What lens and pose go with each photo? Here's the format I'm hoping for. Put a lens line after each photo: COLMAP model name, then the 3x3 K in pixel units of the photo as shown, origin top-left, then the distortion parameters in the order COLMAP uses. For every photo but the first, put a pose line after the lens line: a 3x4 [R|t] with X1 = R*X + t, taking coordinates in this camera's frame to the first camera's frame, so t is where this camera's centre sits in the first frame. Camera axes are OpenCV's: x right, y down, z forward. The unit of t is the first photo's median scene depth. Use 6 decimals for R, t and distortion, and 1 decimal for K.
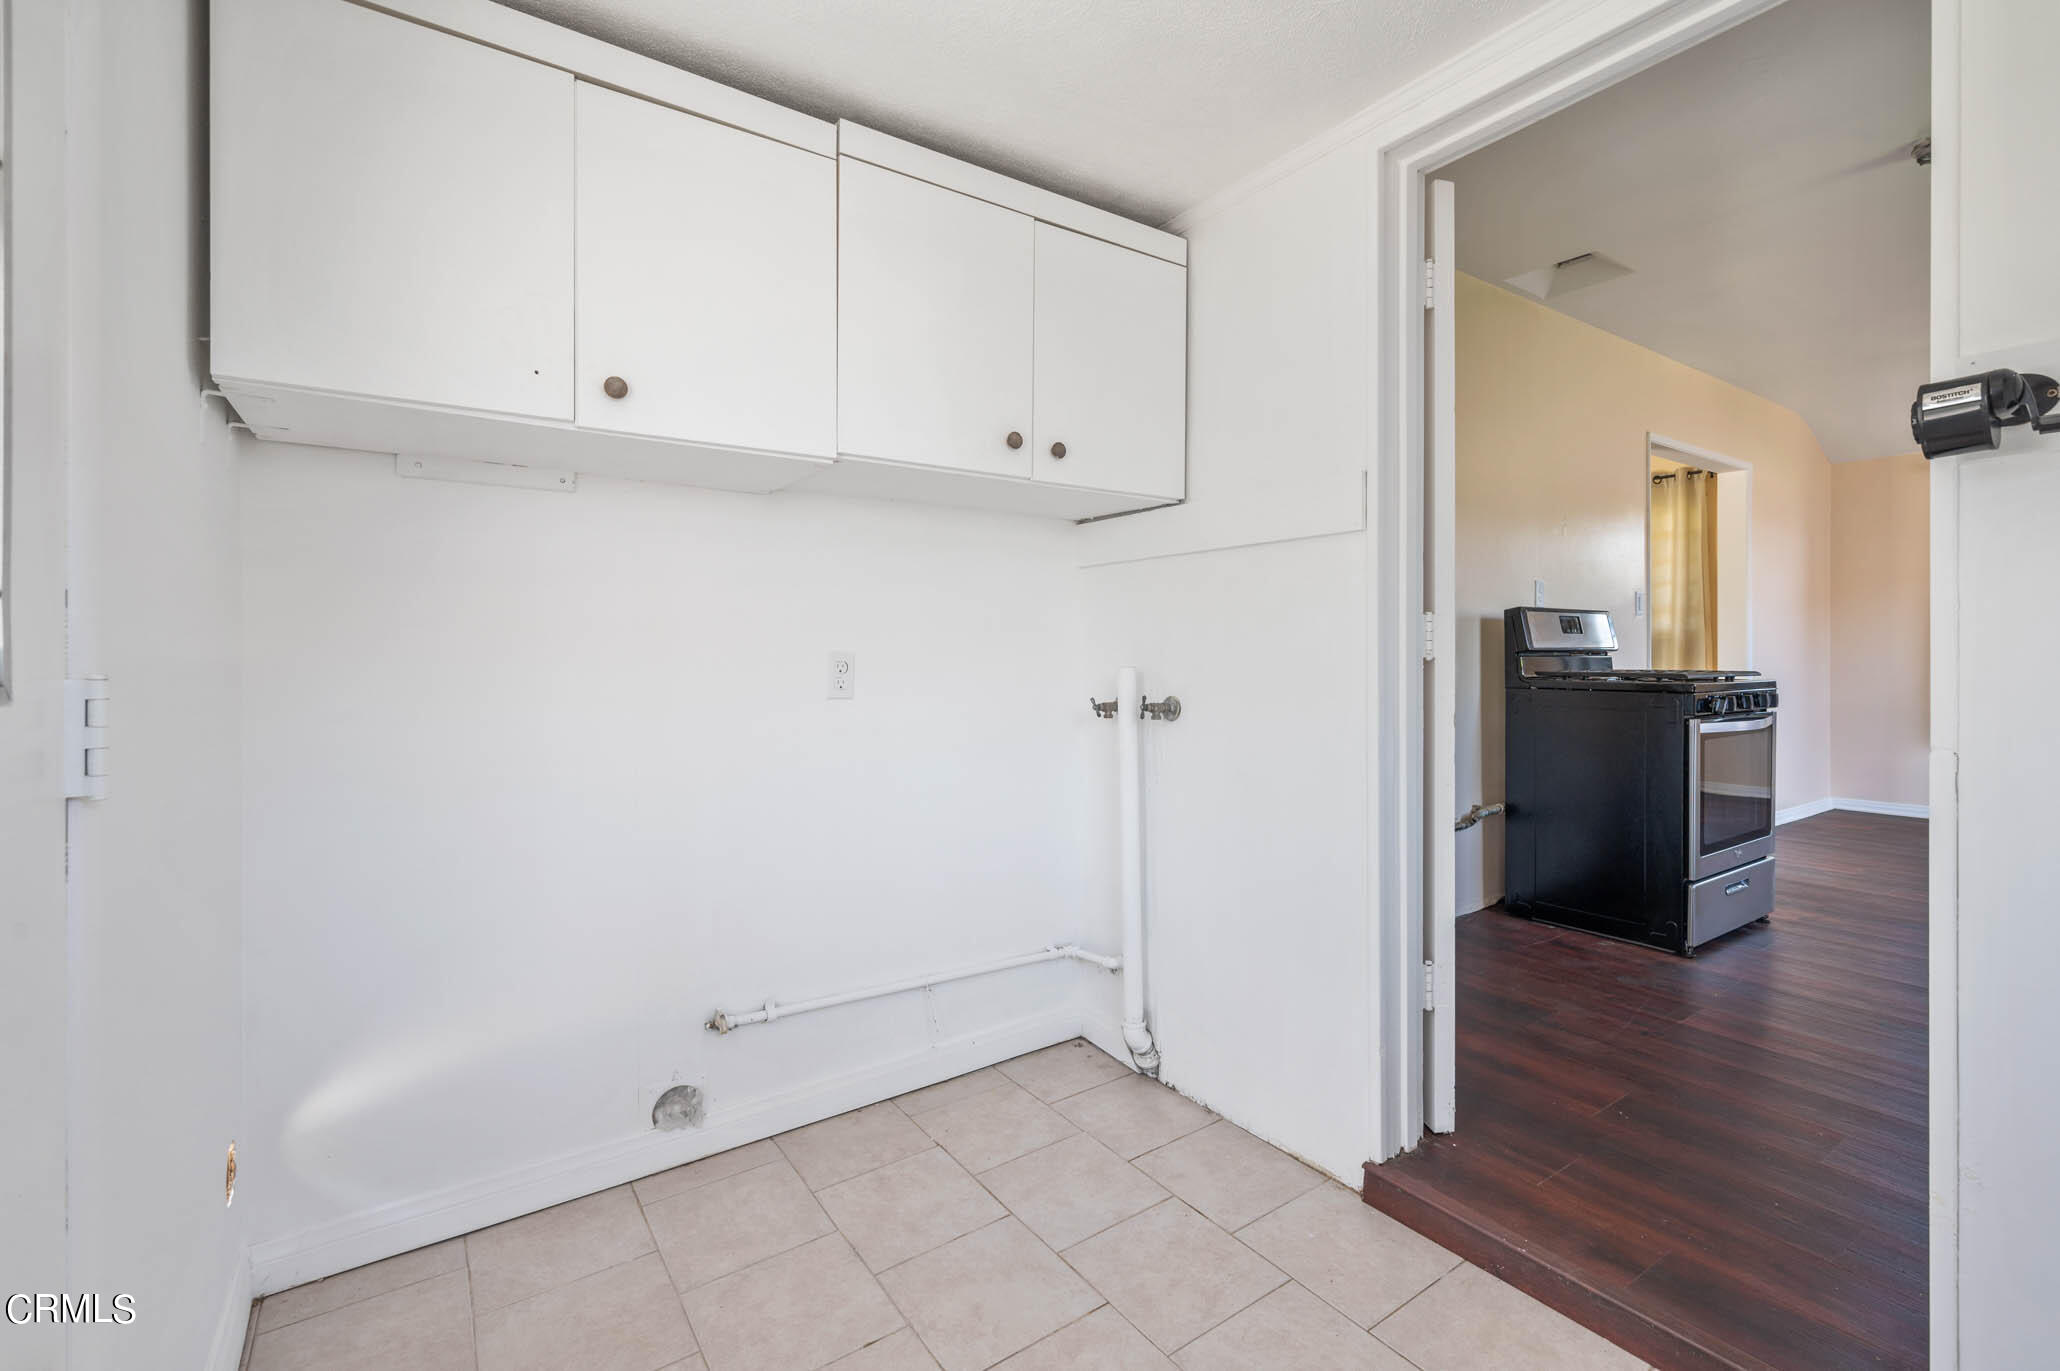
lens RADIAL K [[916.0, 0, 1037.5], [0, 916.0, 657.1], [0, 0, 1]] dist [0.000615, 0.000492]
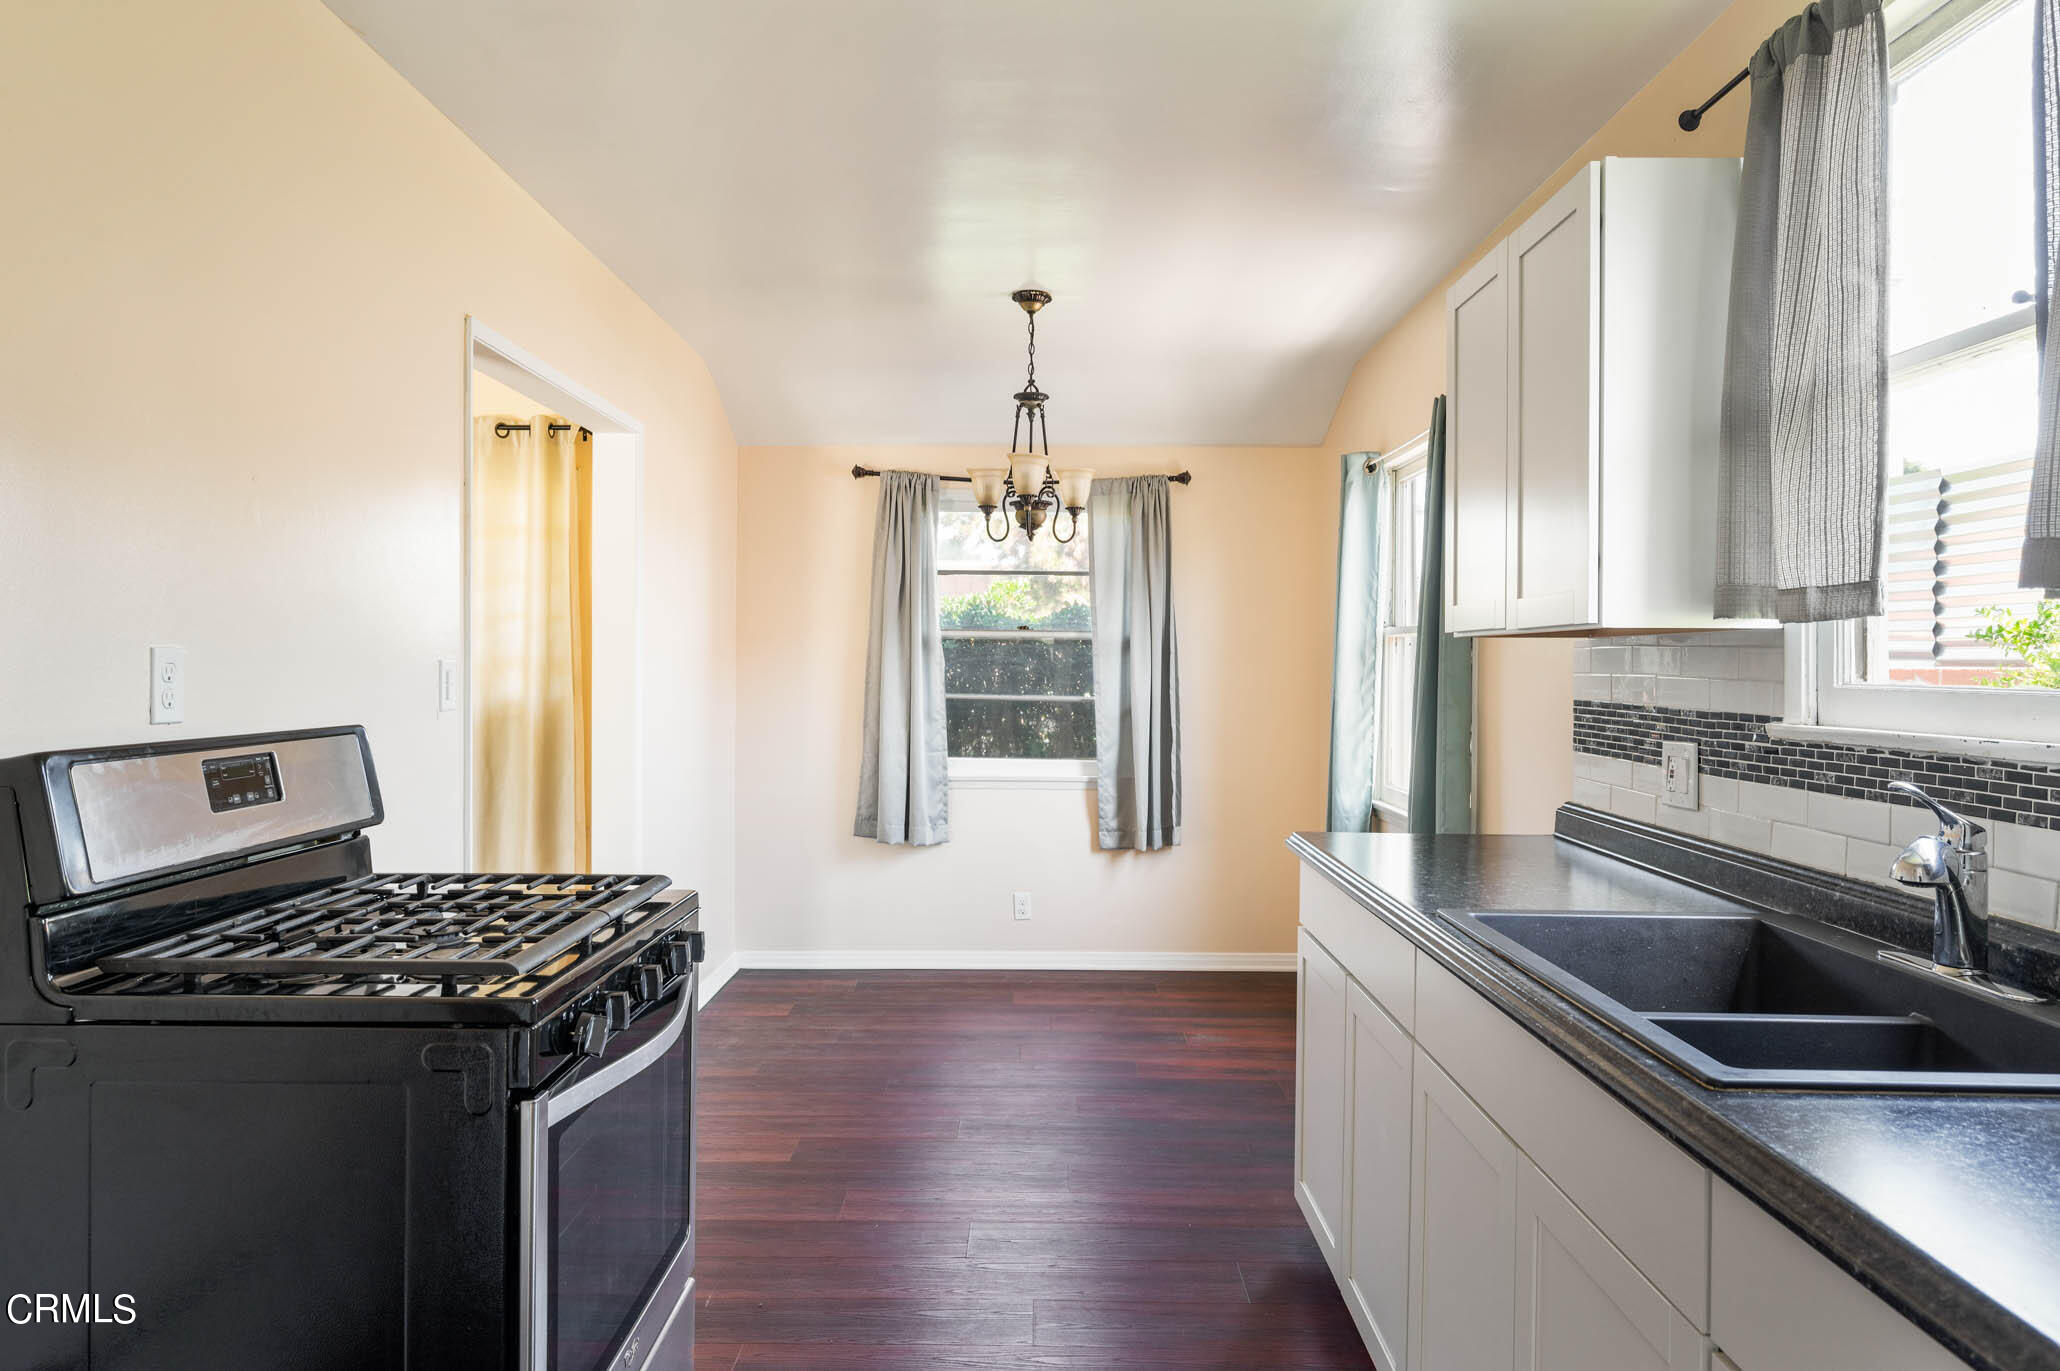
lens RADIAL K [[1305.2, 0, 1030.0], [0, 1305.2, 685.5], [0, 0, 1]] dist [-0.004700, -0.001307]
pose [[0.572624, -0.005662, 0.819798, 0.236564], [-0.007185, 0.999903, 0.011925, -0.056090], [-0.819786, -0.012718, 0.572528, 0.317534]]
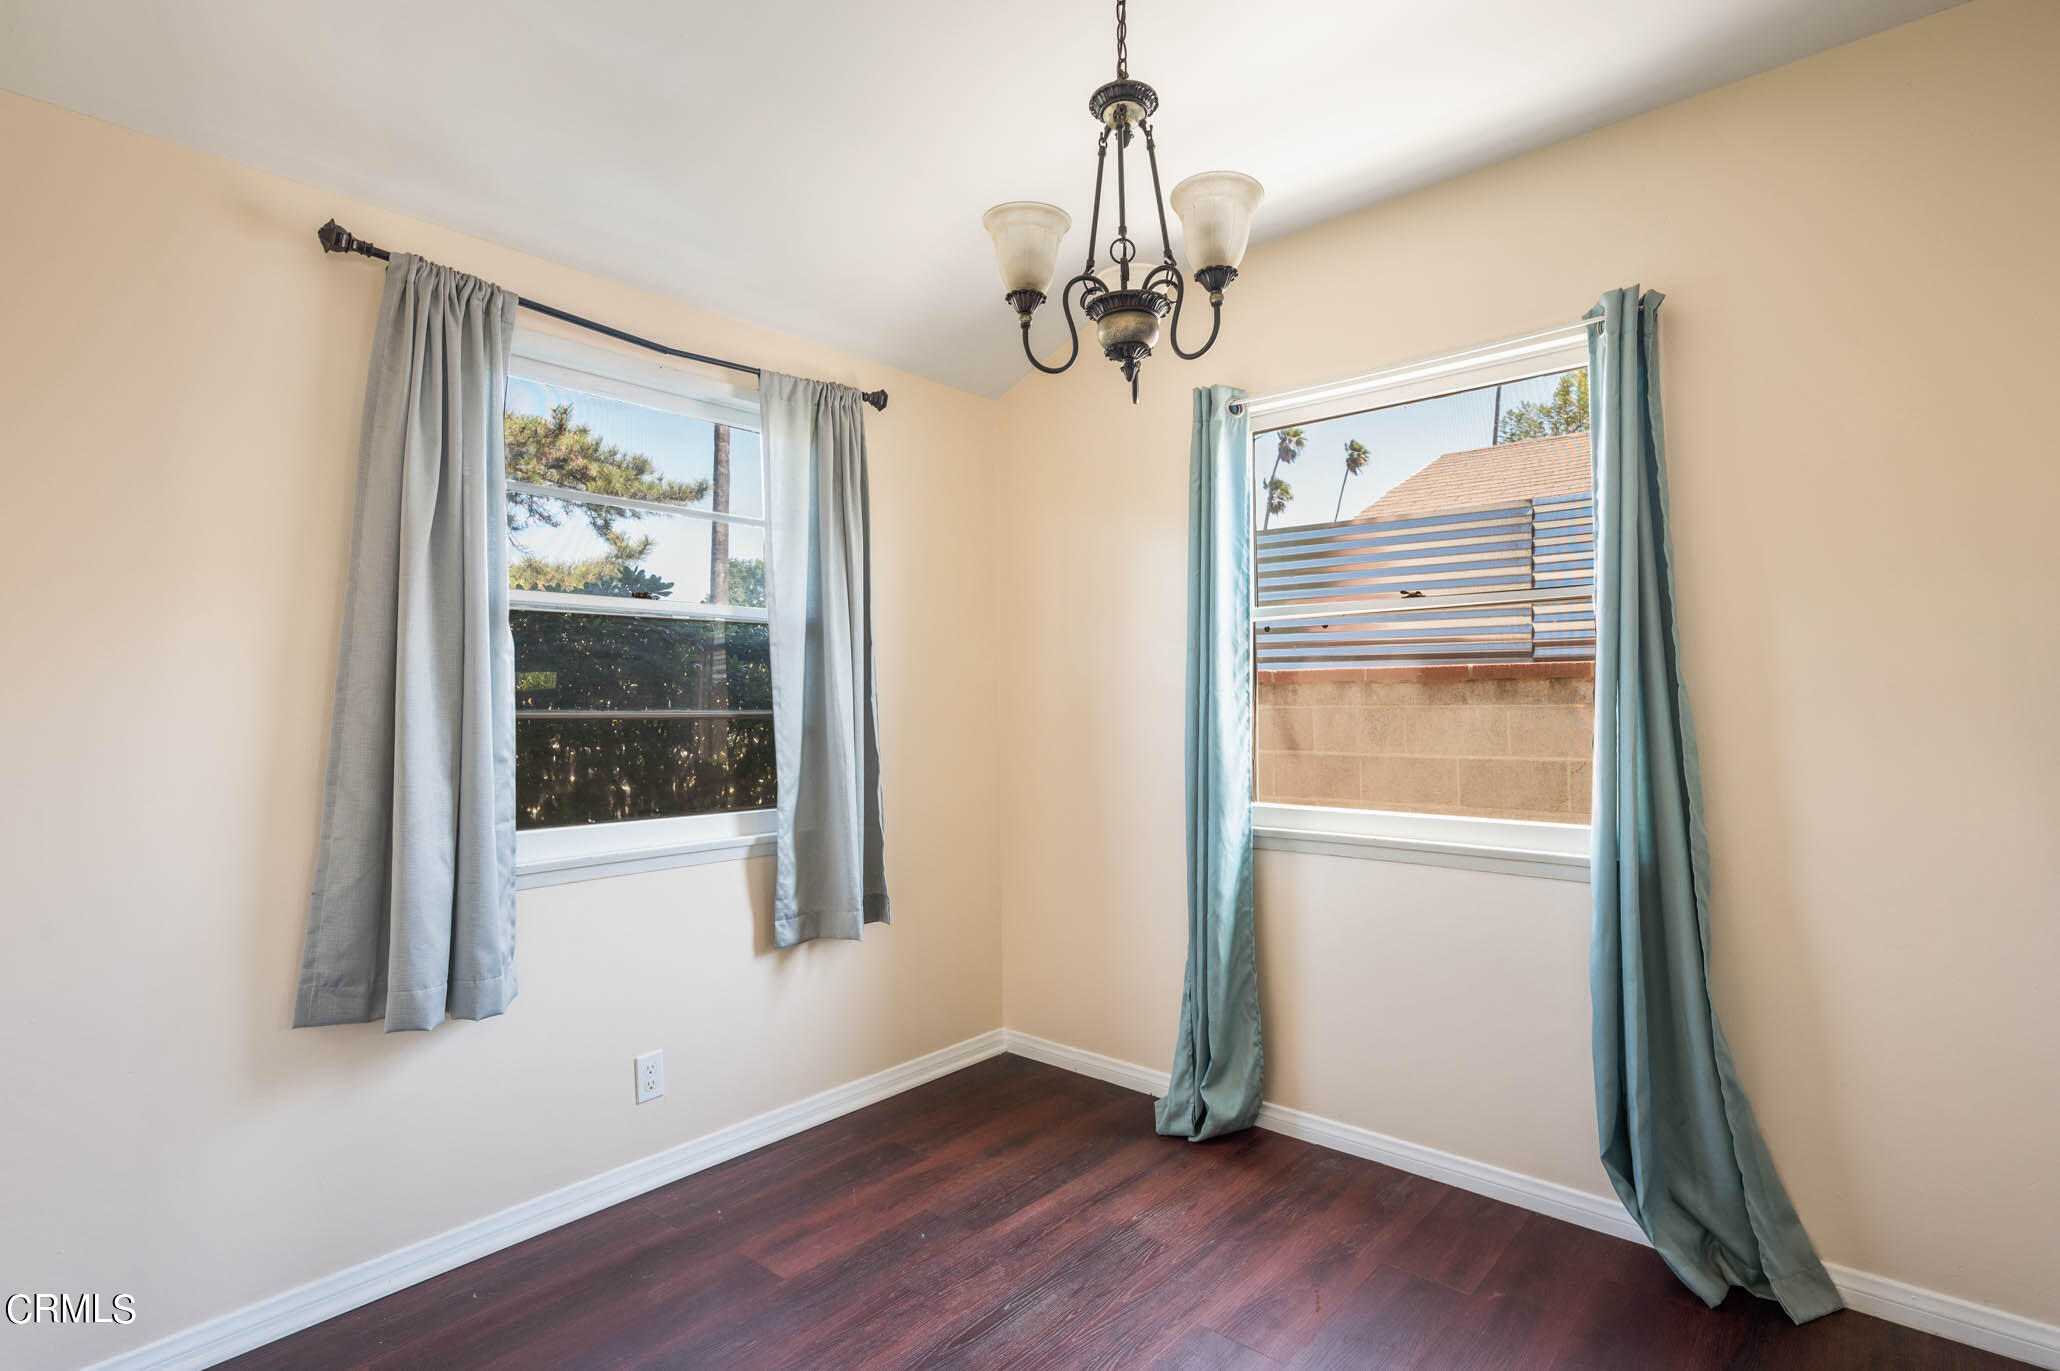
lens RADIAL K [[993.9, 0, 1025.6], [0, 993.9, 680.3], [0, 0, 1]] dist [-0.001563, -0.000101]
pose [[-0.244678, 0.027749, 0.969207, 0.601921], [0.015094, 0.999578, -0.024808, -0.035854], [-0.969487, 0.008560, -0.244994, 0.877407]]
